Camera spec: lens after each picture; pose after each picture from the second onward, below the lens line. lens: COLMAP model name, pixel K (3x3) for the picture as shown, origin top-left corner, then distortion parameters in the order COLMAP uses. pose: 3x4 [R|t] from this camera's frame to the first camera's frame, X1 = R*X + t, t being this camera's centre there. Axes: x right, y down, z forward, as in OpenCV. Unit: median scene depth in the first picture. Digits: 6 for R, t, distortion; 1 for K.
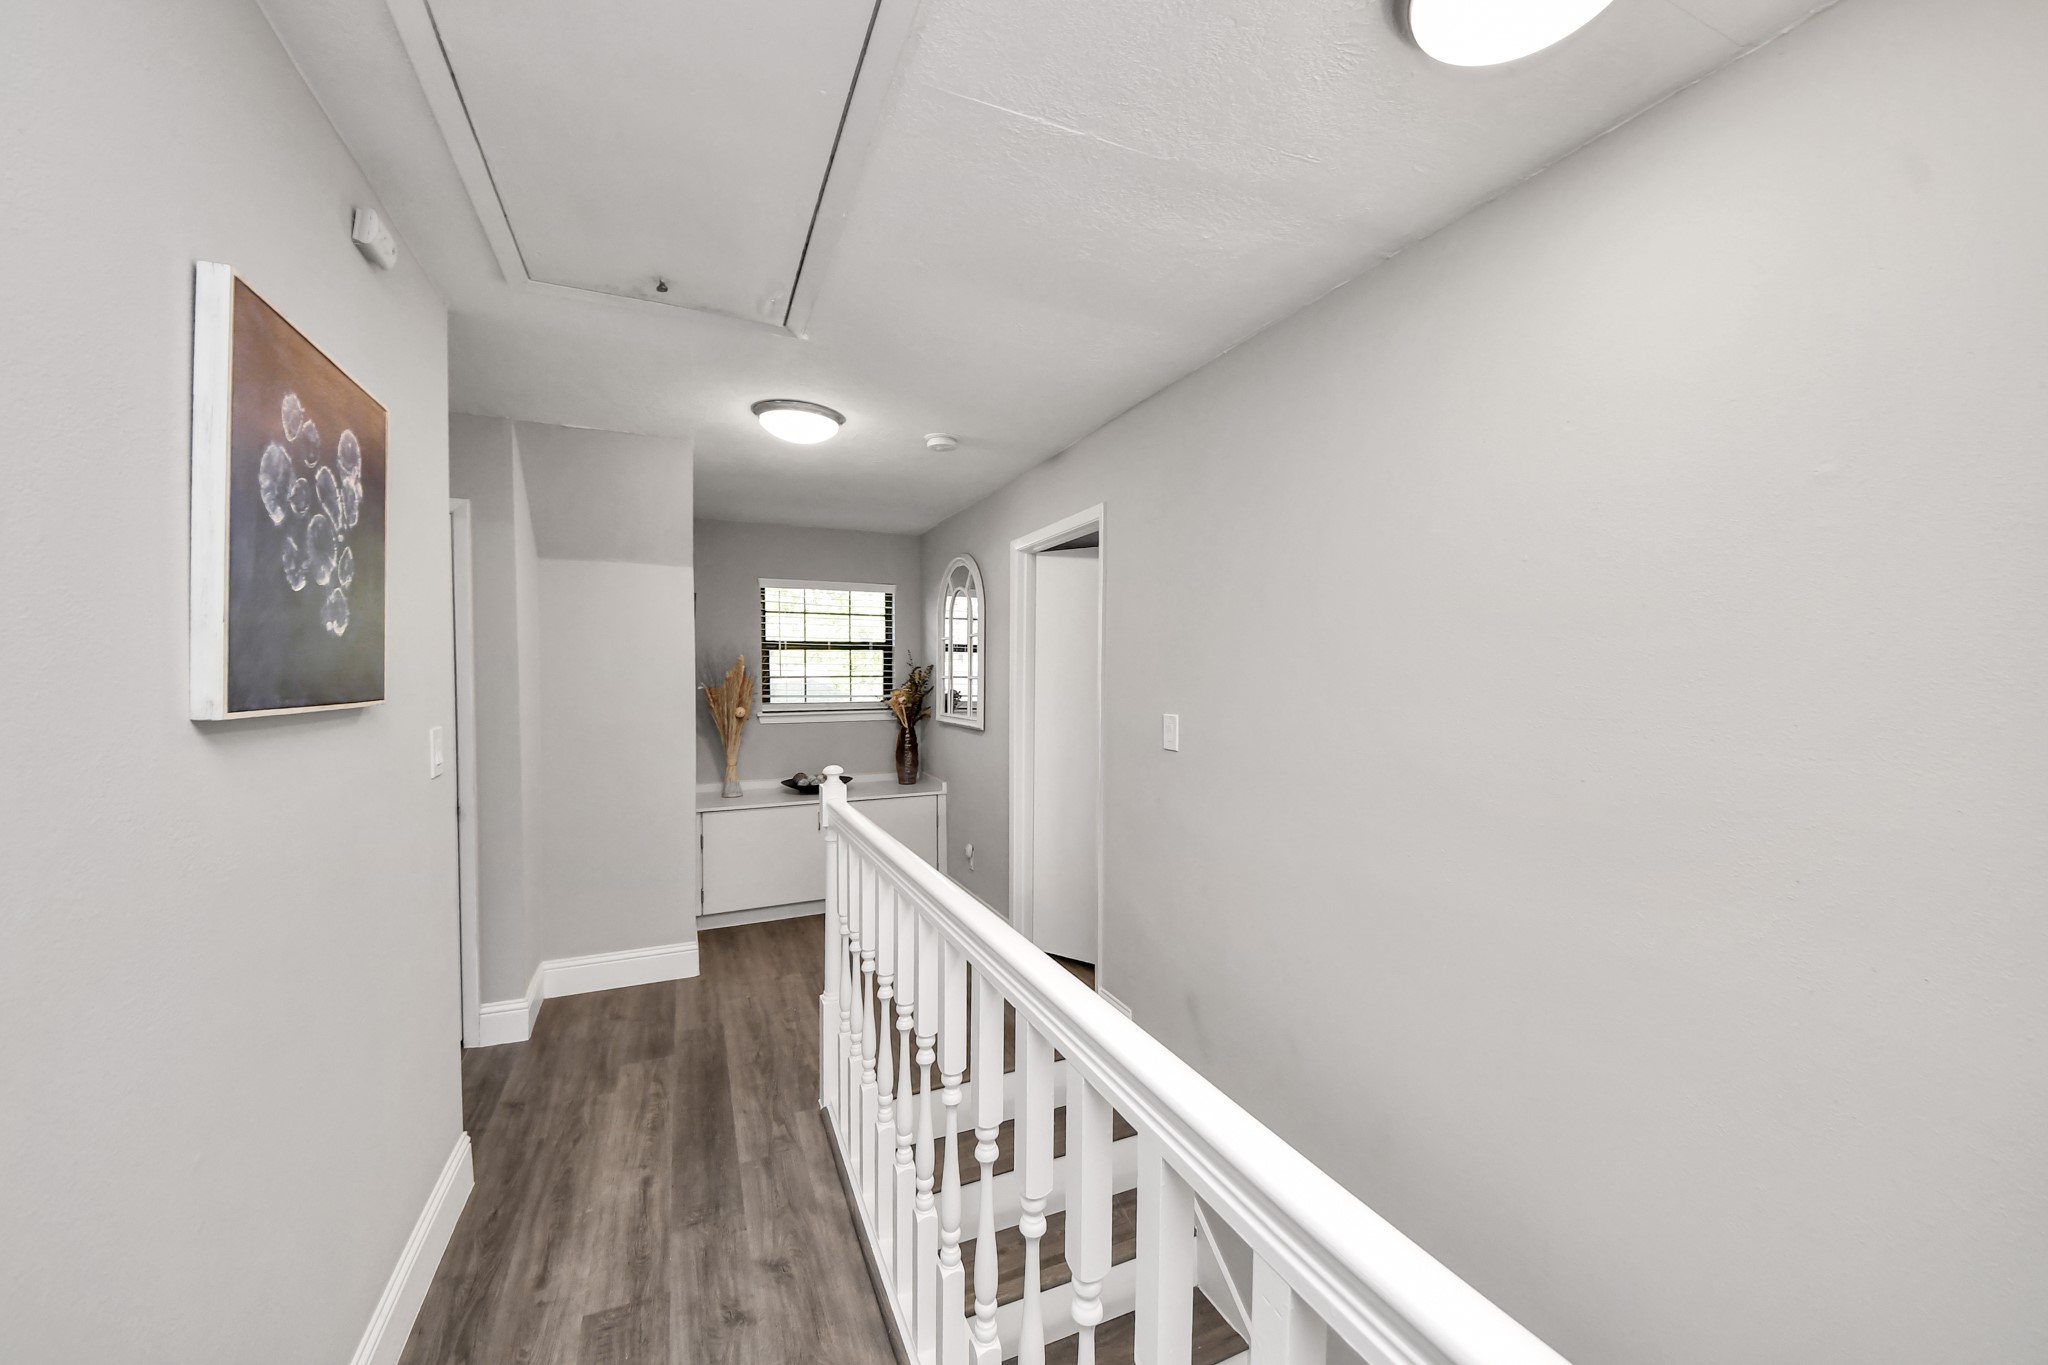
lens RADIAL K [[725.7, 0, 1009.6], [0, 725.7, 699.1], [0, 0, 1]] dist [0.049115, -0.027565]
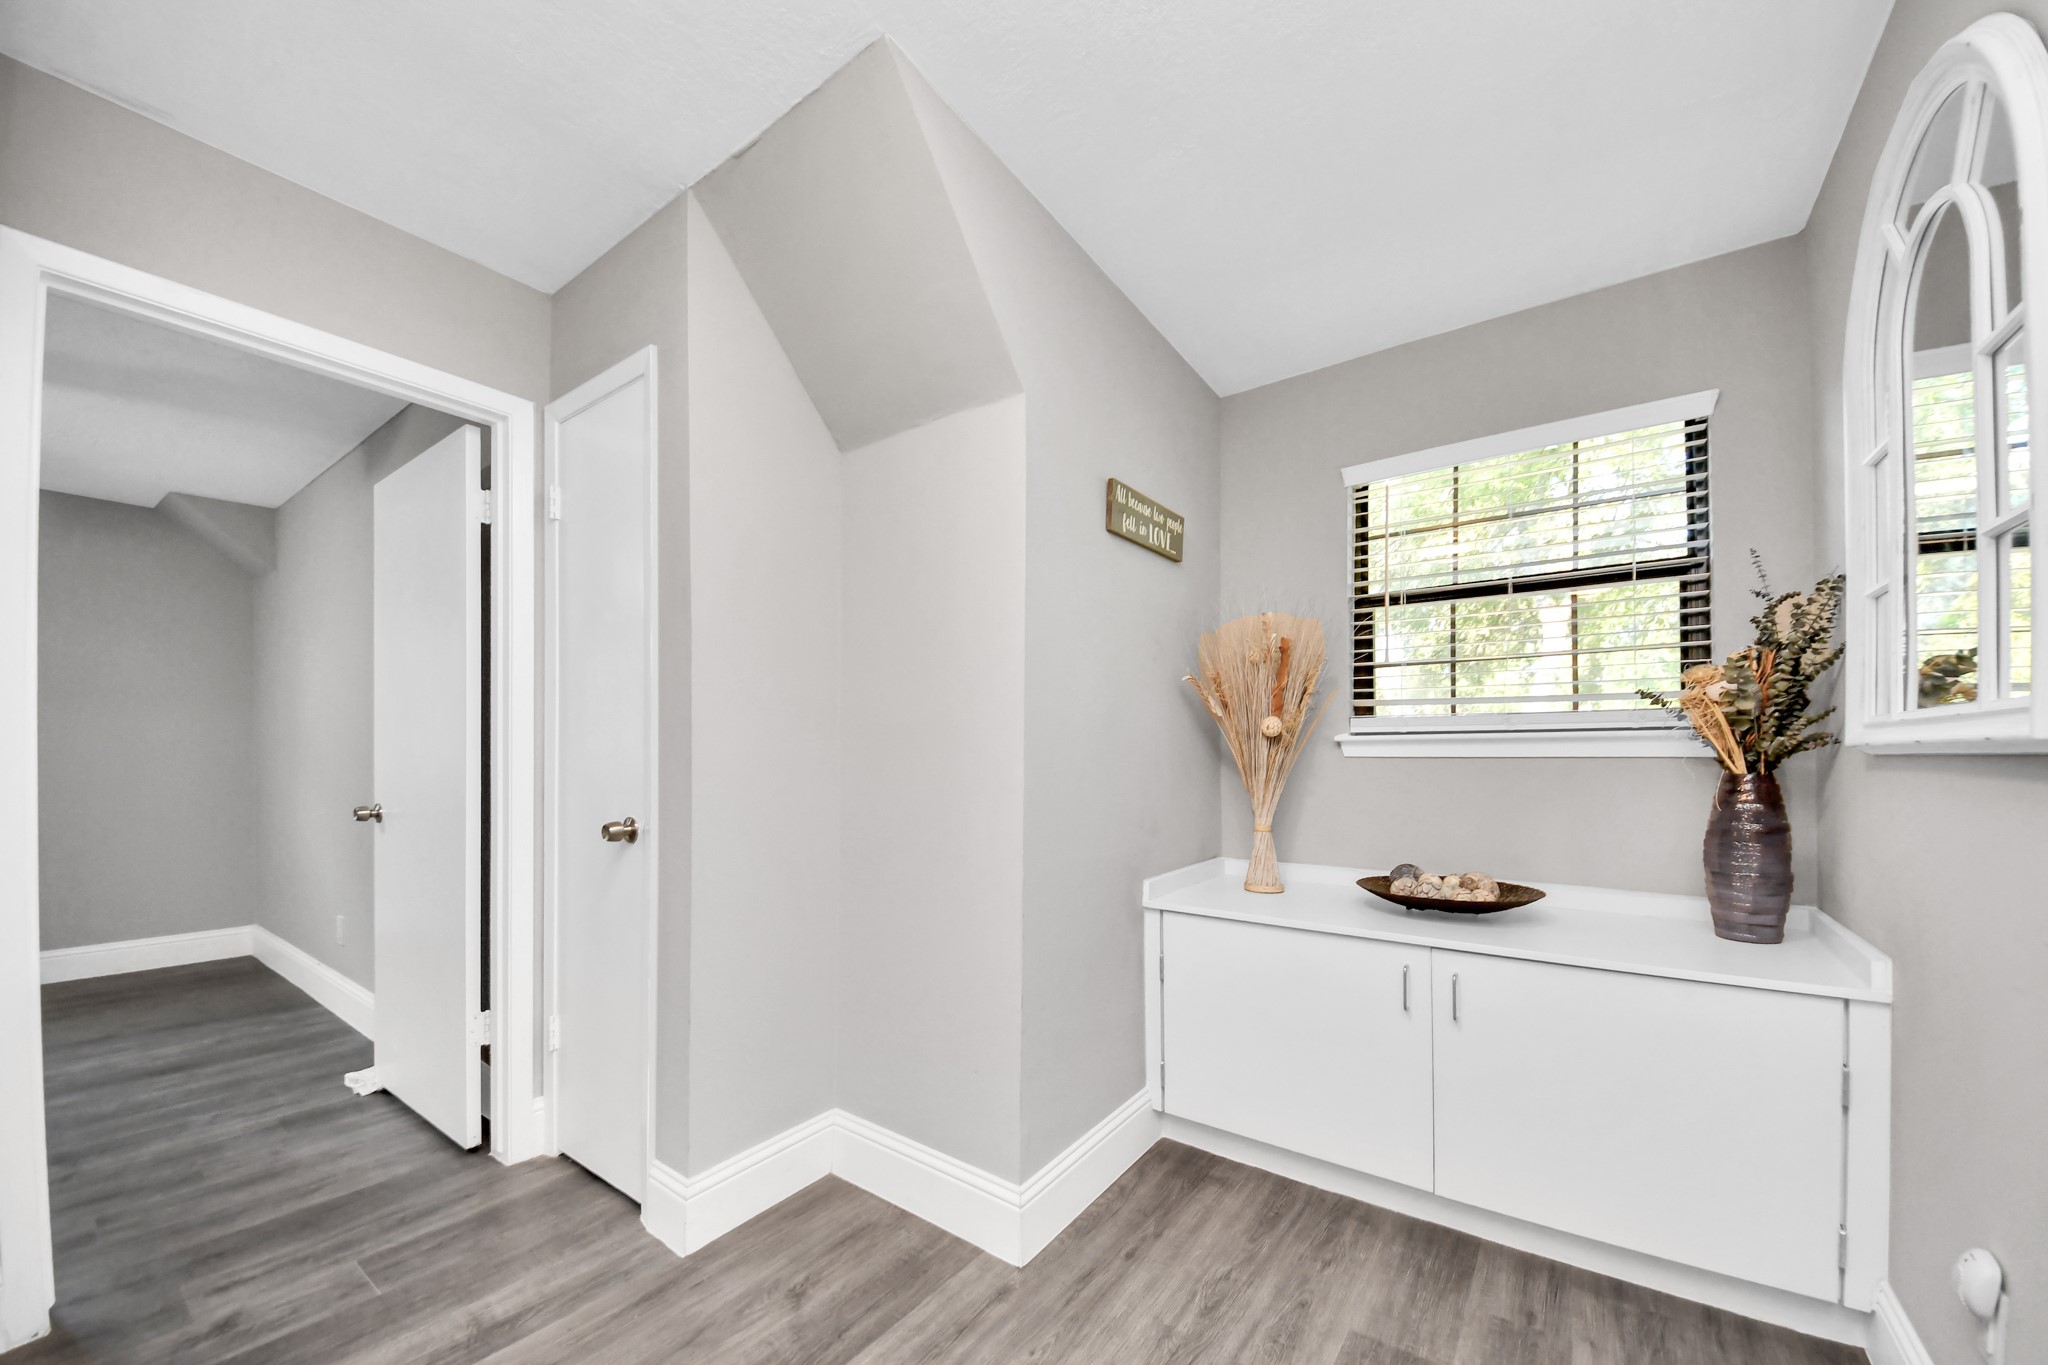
lens RADIAL K [[740.8, 0, 1022.7], [0, 740.8, 750.7], [0, 0, 1]] dist [-0.000308, -0.010085]
pose [[0.509979, -0.004403, -0.860176, -0.017355], [-0.026104, 0.999447, -0.020593, 0.045117], [0.859791, 0.032956, 0.509582, 0.541619]]
